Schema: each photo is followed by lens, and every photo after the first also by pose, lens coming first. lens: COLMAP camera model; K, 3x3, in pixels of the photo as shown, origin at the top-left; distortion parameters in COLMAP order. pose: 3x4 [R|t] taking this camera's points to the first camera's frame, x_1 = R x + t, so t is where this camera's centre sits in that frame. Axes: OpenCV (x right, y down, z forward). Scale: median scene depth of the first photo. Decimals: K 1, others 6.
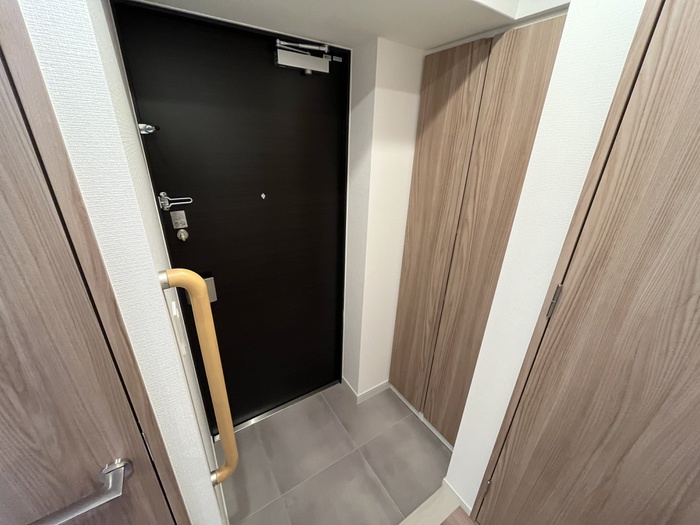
lens RADIAL K [[282.0, 0, 350.0], [0, 282.0, 262.5], [0, 0, 1]] dist [-0.003195, -0.000612]
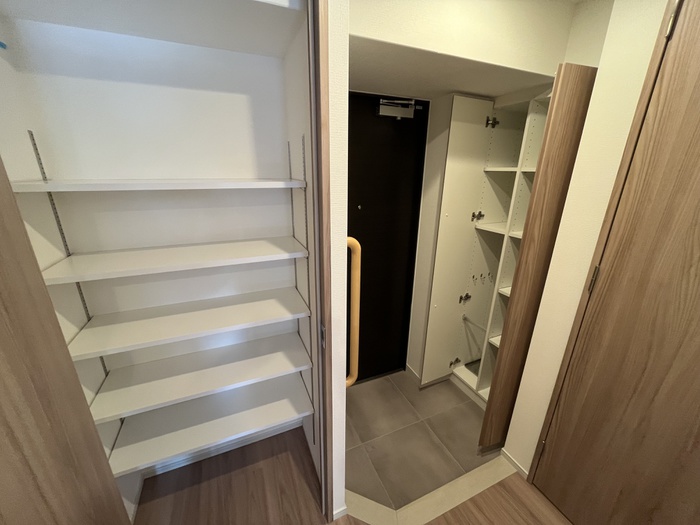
lens RADIAL K [[282.0, 0, 350.0], [0, 282.0, 262.5], [0, 0, 1]] dist [-0.003195, -0.000612]
pose [[0.986501, 0.032061, -0.160589, -0.206986], [-0.044779, 0.996086, -0.076208, 0.215232], [0.157517, 0.082370, 0.984075, -0.507834]]
